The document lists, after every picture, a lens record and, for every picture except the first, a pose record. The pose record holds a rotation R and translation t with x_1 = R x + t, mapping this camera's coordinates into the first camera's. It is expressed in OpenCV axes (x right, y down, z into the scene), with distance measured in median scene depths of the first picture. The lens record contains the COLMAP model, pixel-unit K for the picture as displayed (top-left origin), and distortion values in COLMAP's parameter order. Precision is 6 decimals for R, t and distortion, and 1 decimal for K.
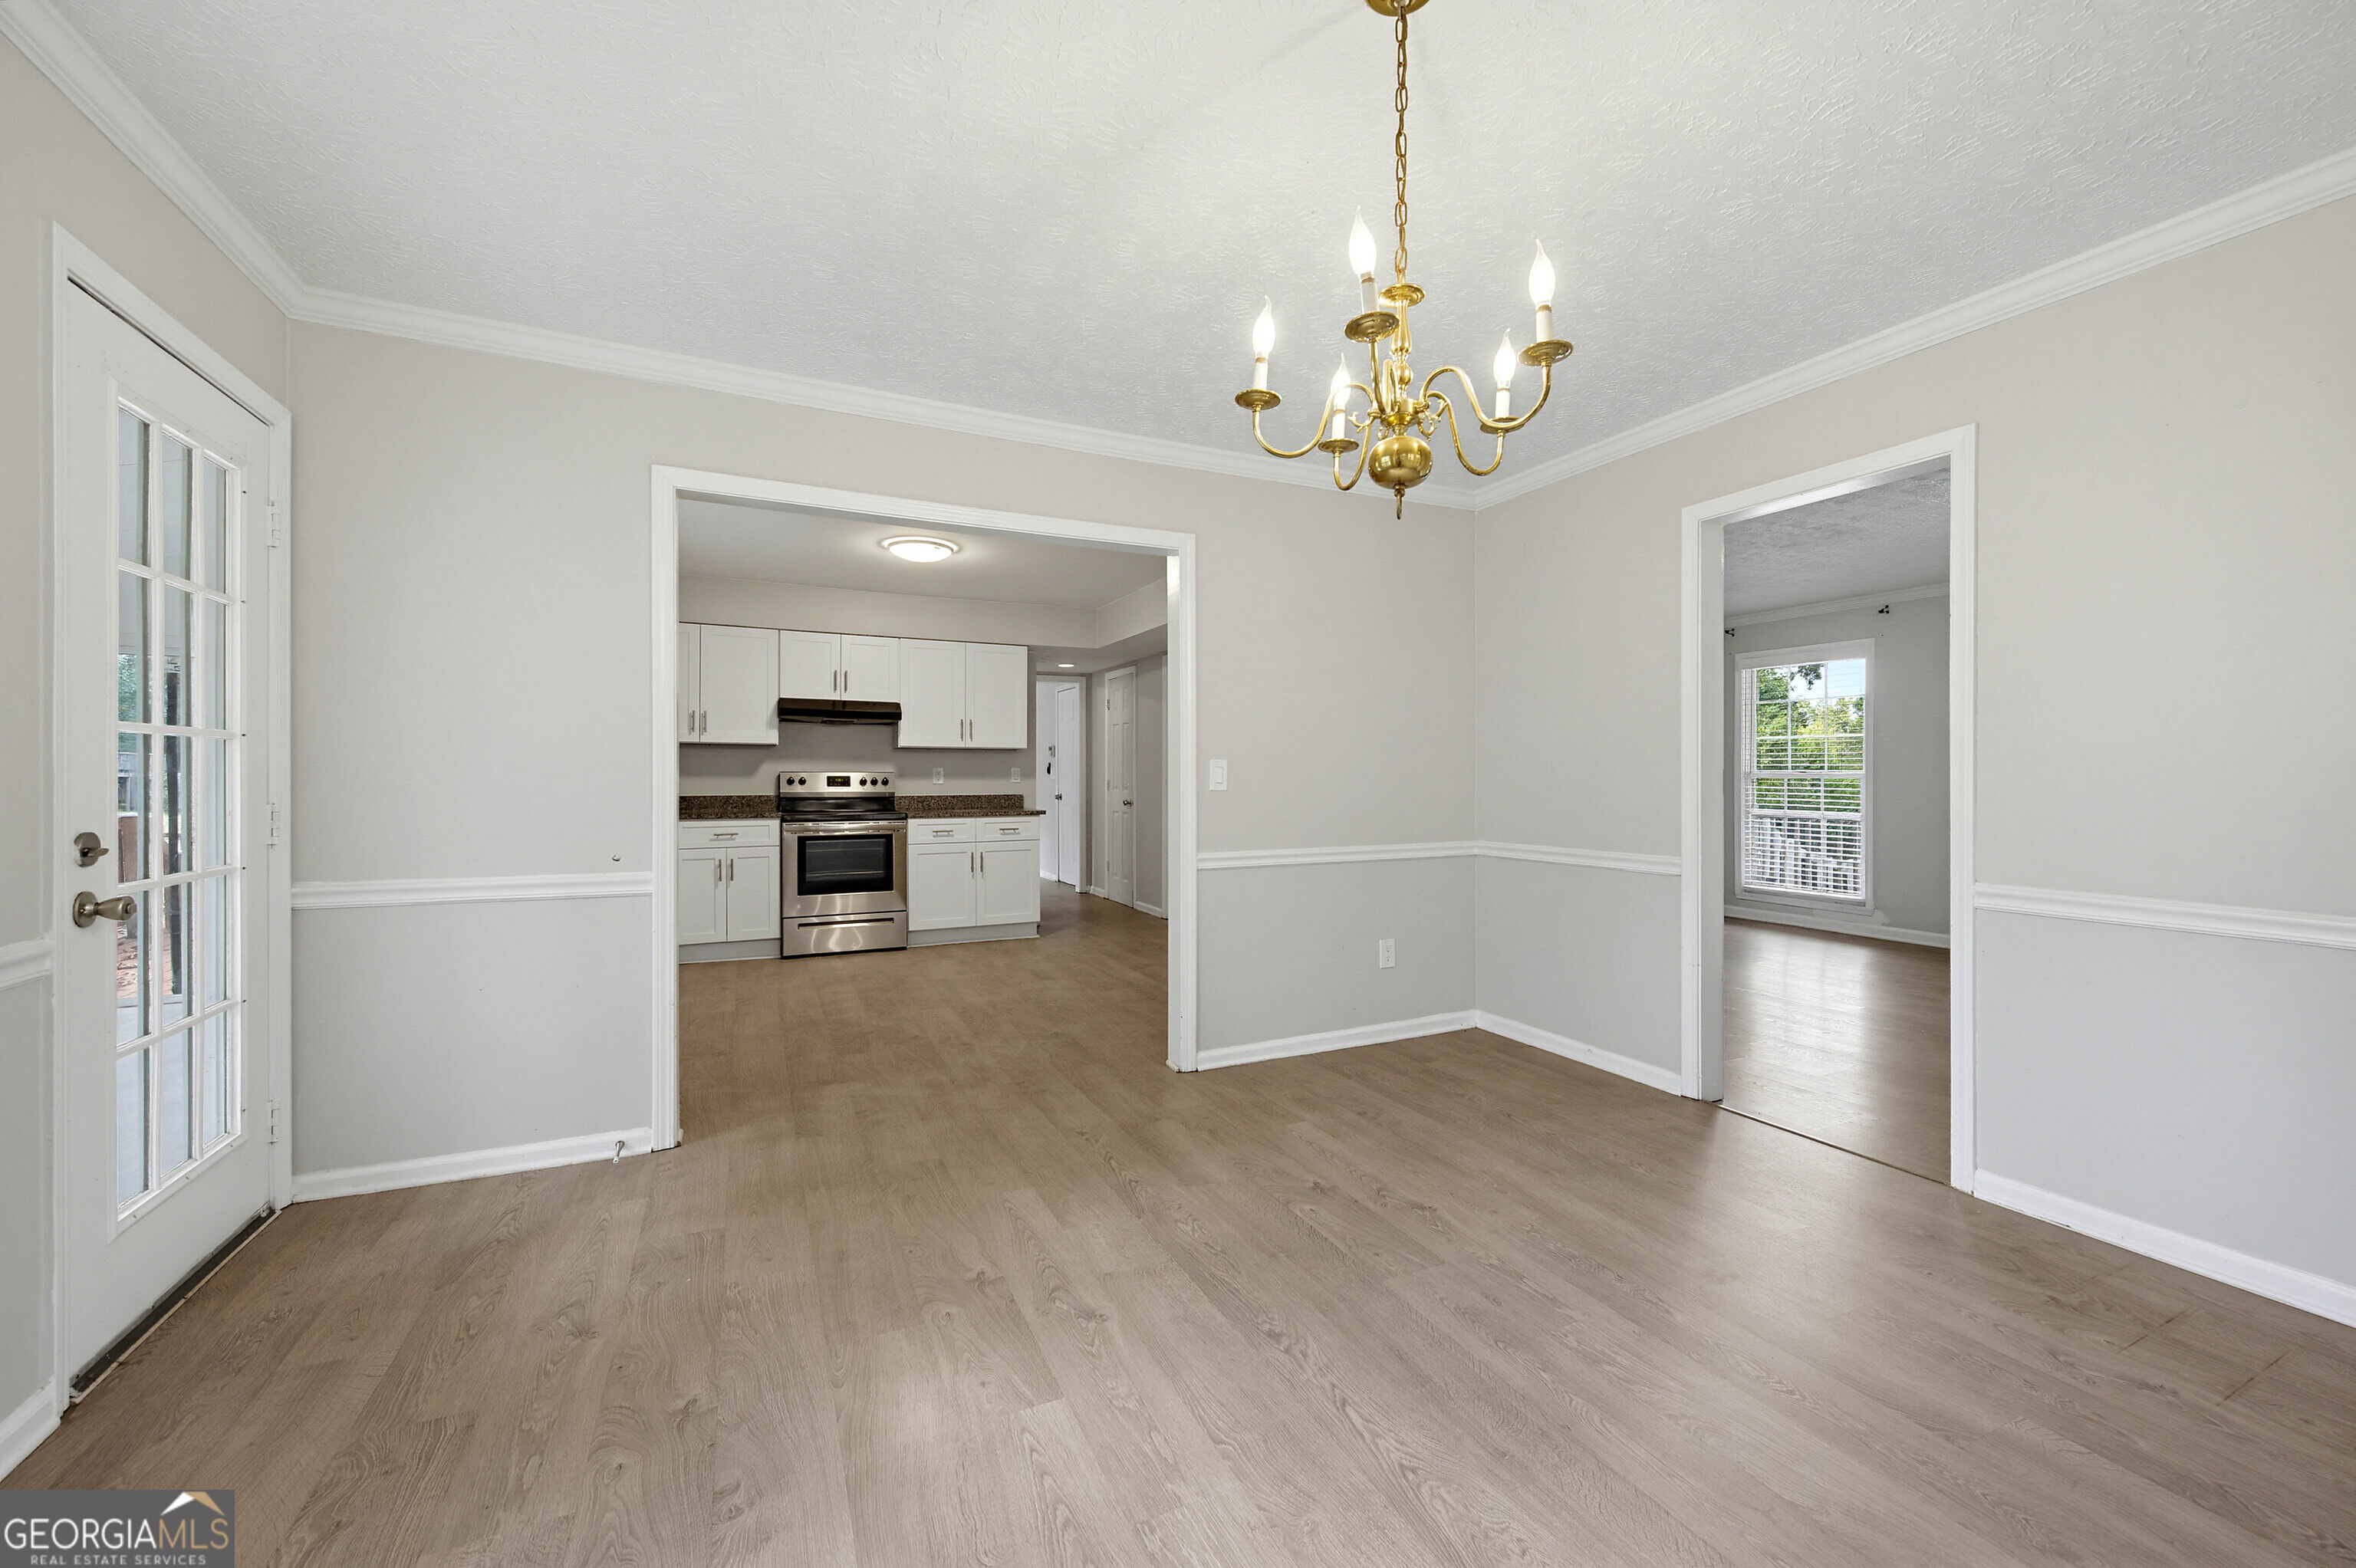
lens RADIAL K [[927.5, 0, 1190.3], [0, 927.5, 778.8], [0, 0, 1]] dist [0.003976, -0.001859]
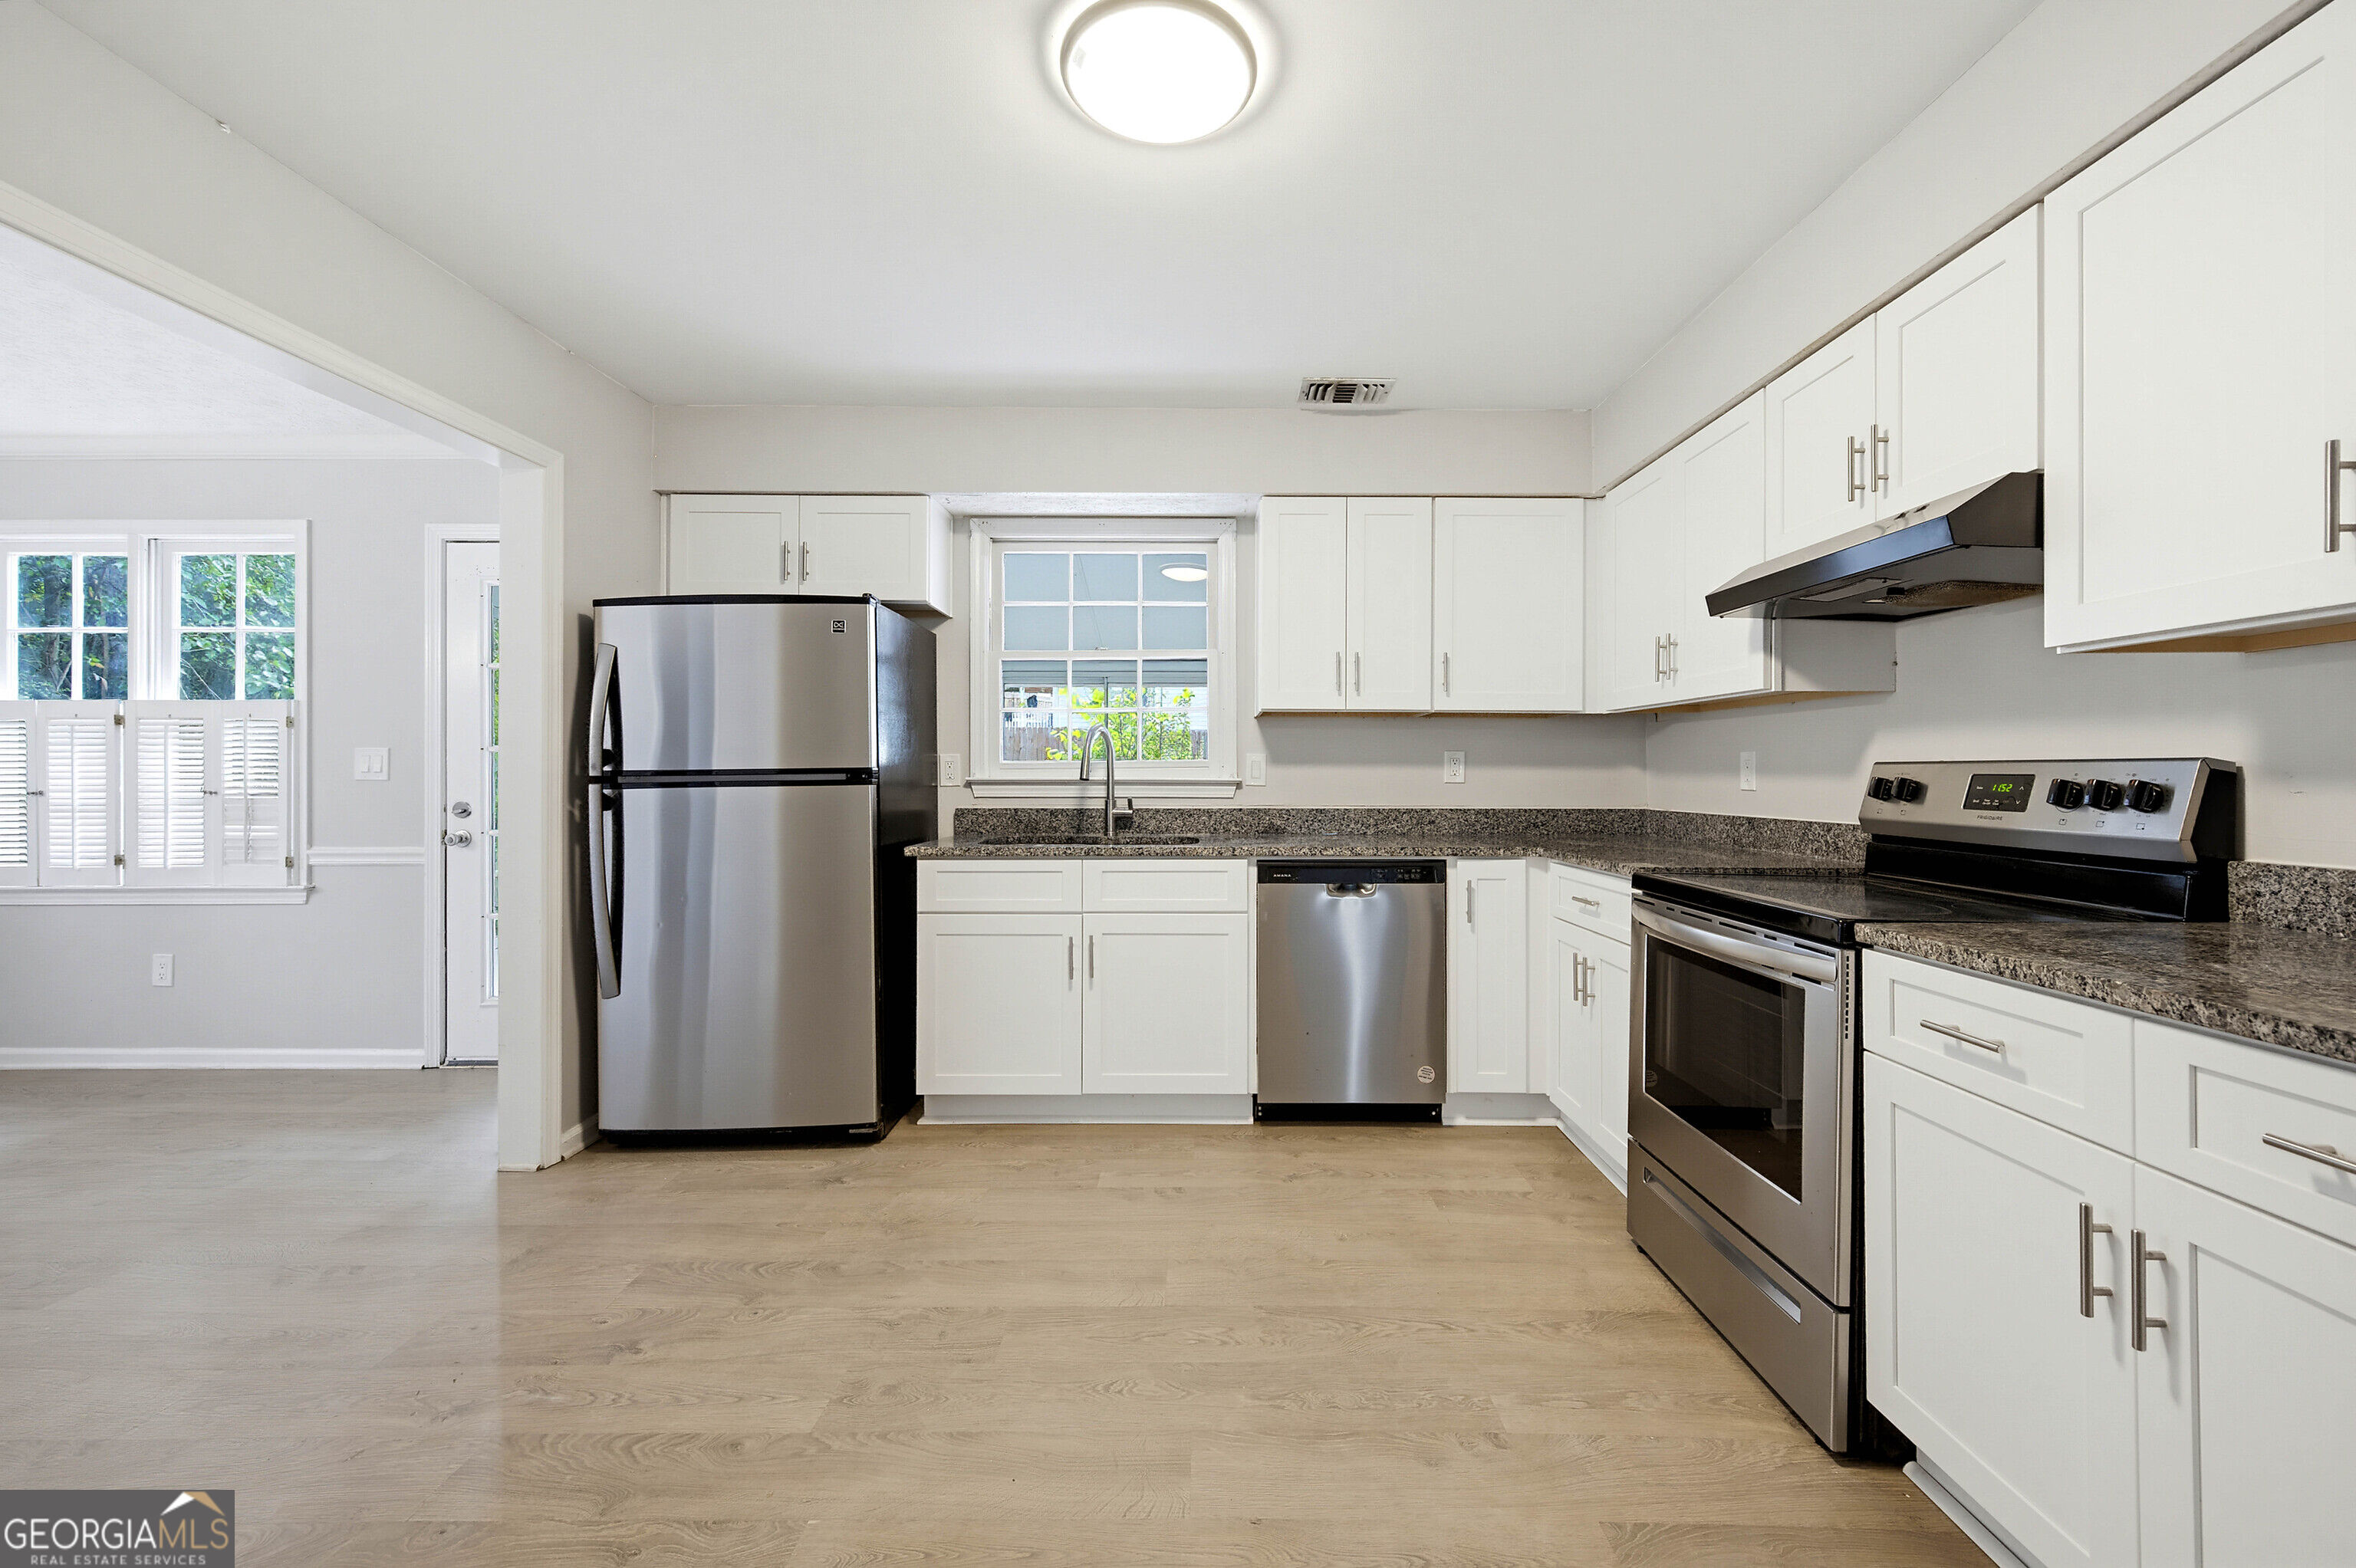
lens RADIAL K [[927.5, 0, 1206.7], [0, 927.5, 776.6], [0, 0, 1]] dist [0.003976, -0.001859]
pose [[-0.428493, 0.002275, -0.903542, -0.008276], [-0.002181, 0.999991, 0.003552, -0.005065], [0.903542, 0.003493, -0.428485, 1.806550]]
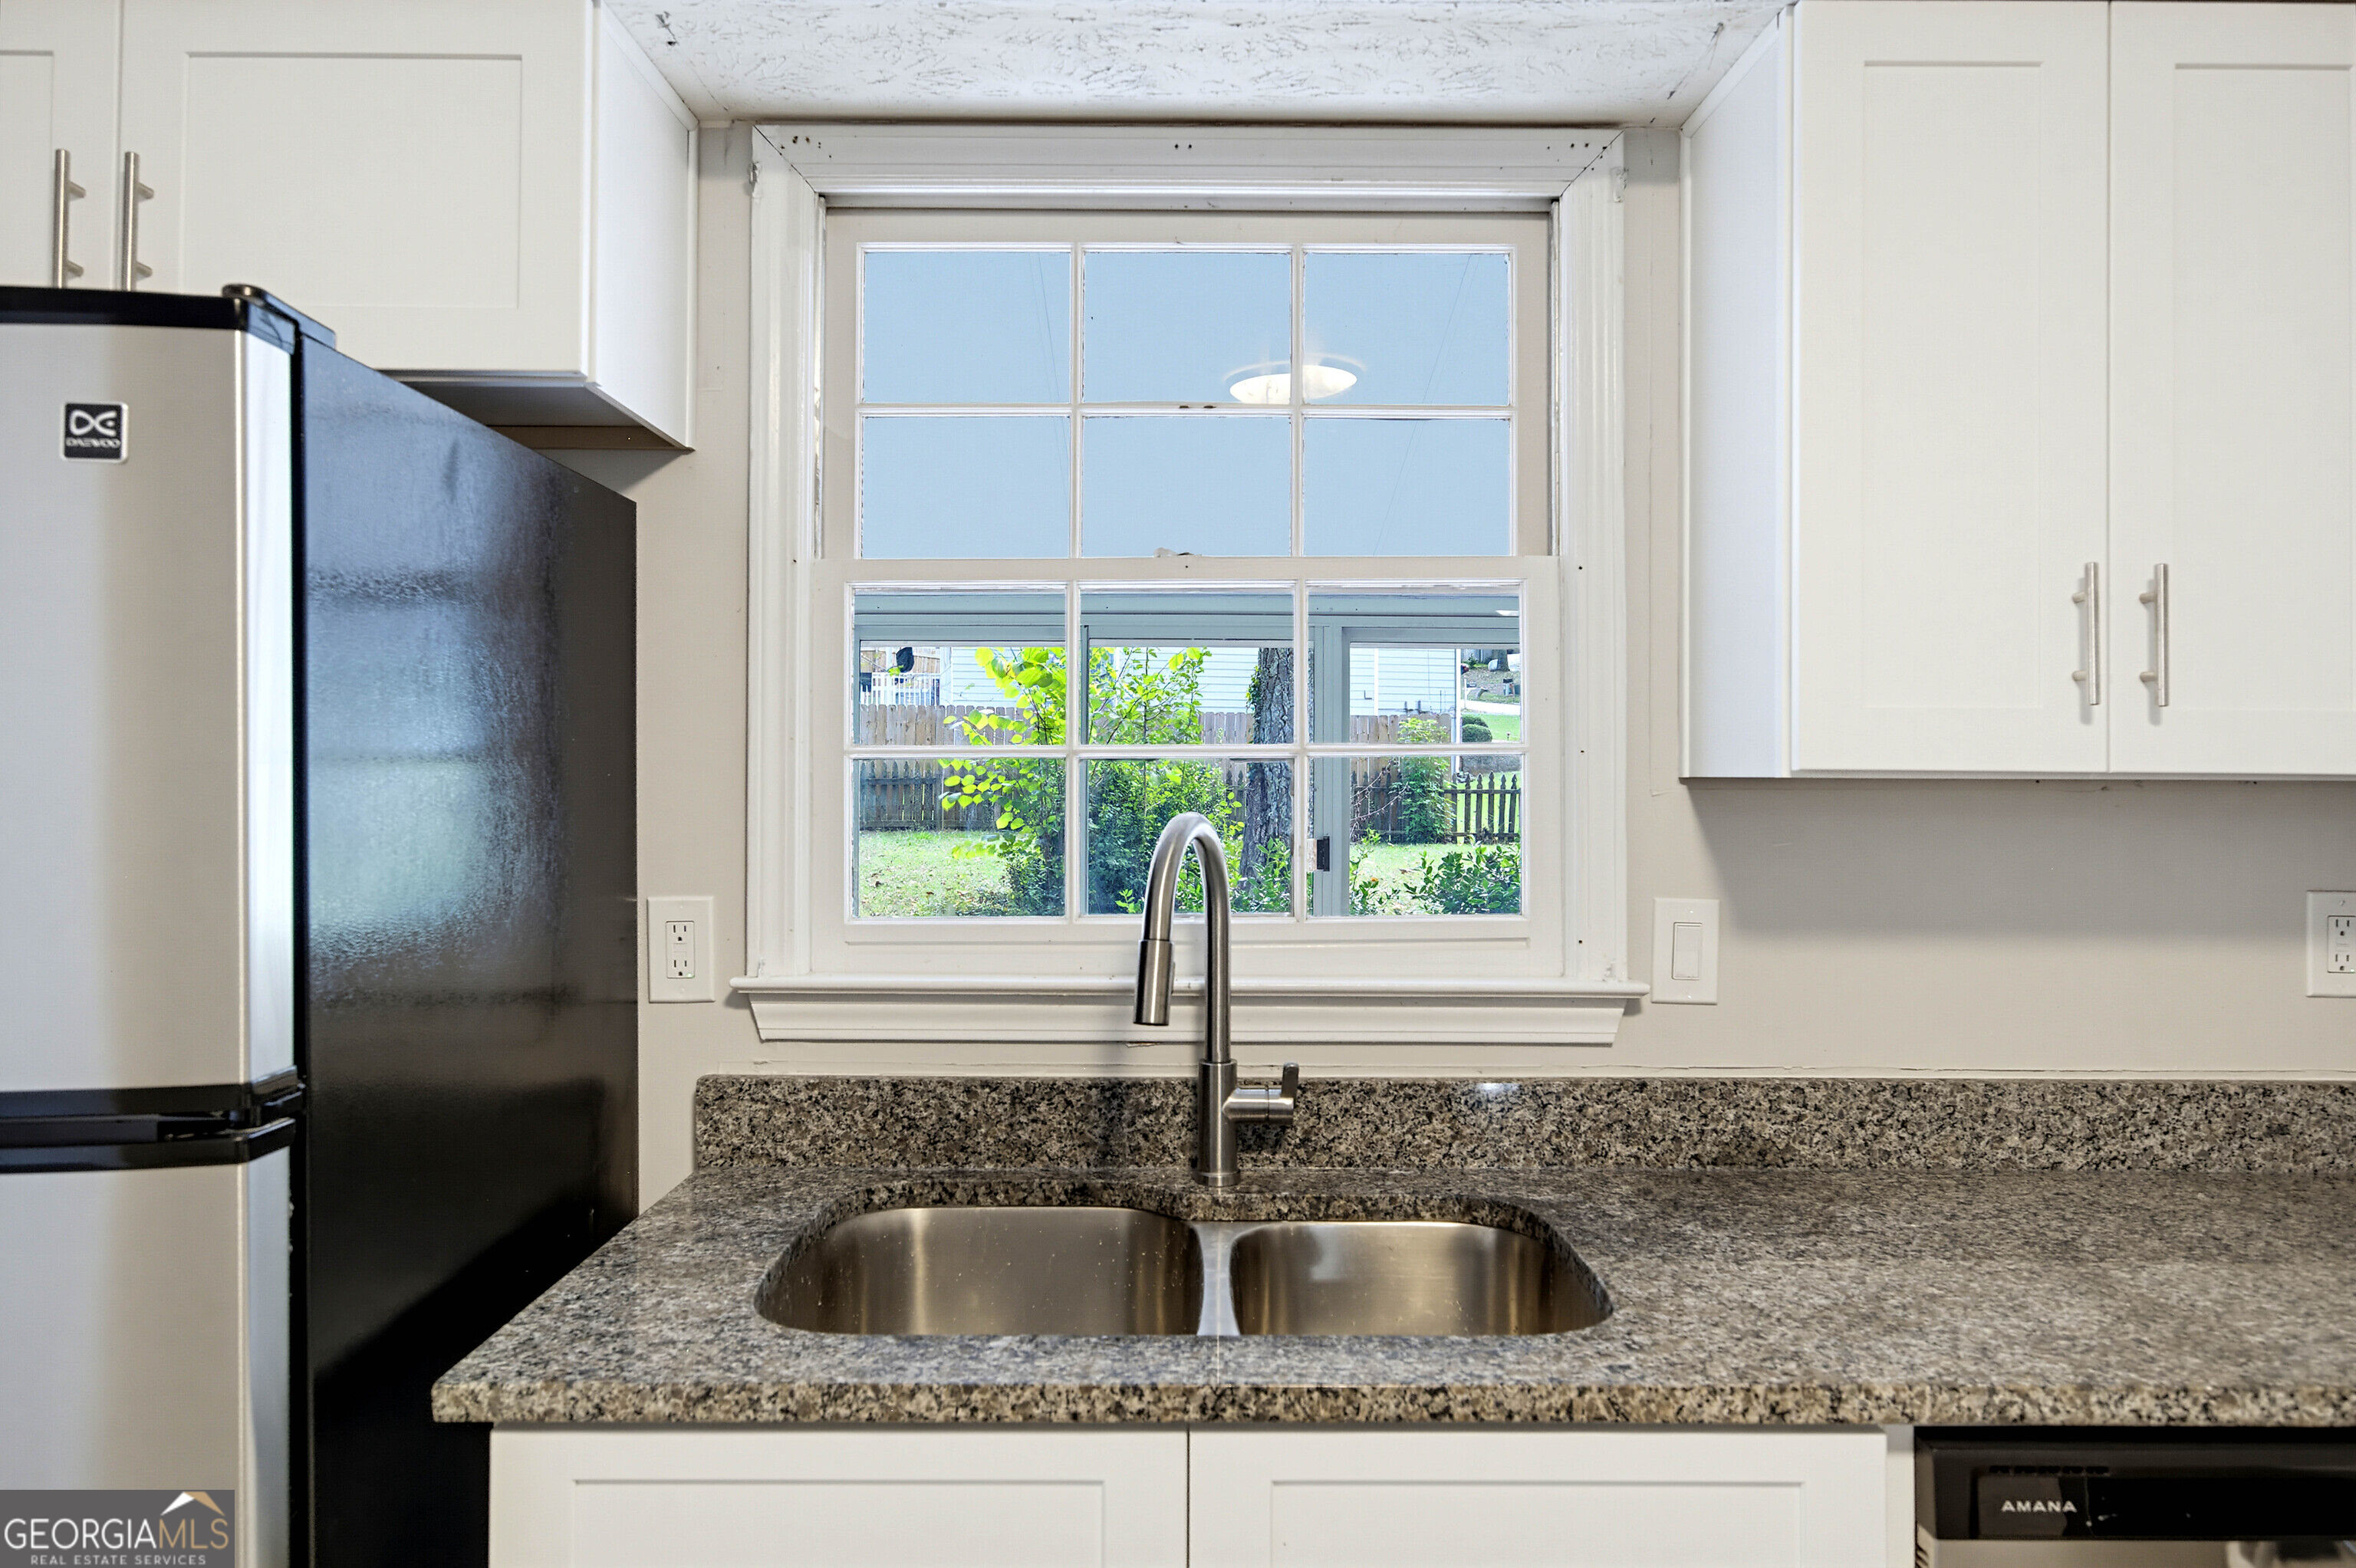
lens RADIAL K [[1504.5, 0, 1185.5], [0, 1504.5, 755.0], [0, 0, 1]] dist [0.009248, 0.002089]
pose [[-0.428228, -0.014291, -0.903558, -0.461272], [-0.005298, 0.999897, -0.013304, -0.072557], [0.903655, -0.000910, -0.428259, 1.454191]]
